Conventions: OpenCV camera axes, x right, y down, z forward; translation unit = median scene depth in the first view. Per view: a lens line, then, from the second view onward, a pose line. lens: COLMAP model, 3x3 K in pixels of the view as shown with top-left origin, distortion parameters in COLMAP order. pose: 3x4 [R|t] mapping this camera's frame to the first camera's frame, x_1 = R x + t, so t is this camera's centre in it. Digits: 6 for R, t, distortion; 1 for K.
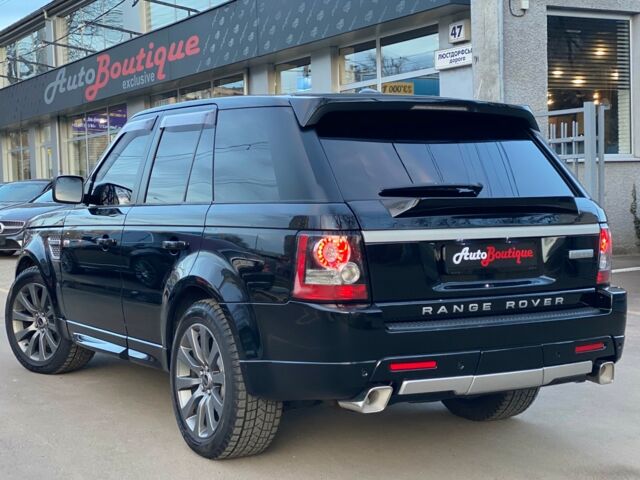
lens RADIAL K [[1071.3, 0, 307.3], [0, 1071.3, 301.3], [0, 0, 1]] dist [0.106469, 0.000000]
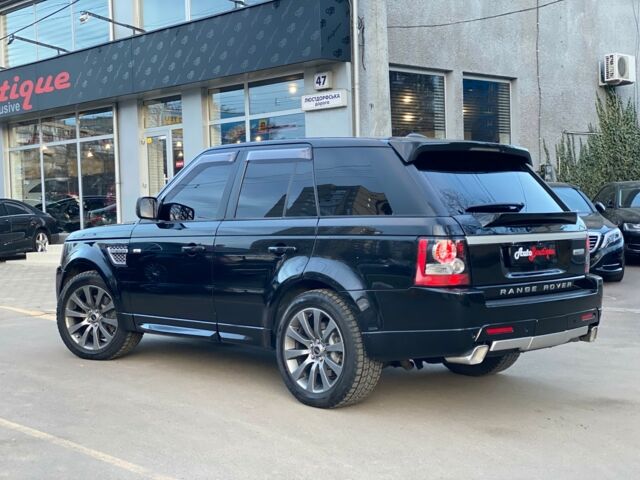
lens RADIAL K [[959.2, 0, 319.5], [0, 959.2, 294.5], [0, 0, 1]] dist [0.078860, 0.000000]
pose [[0.969161, -0.021954, 0.245450, -0.404230], [0.025681, 0.999598, -0.011994, 0.019549], [-0.245088, 0.017928, 0.969335, -0.166470]]
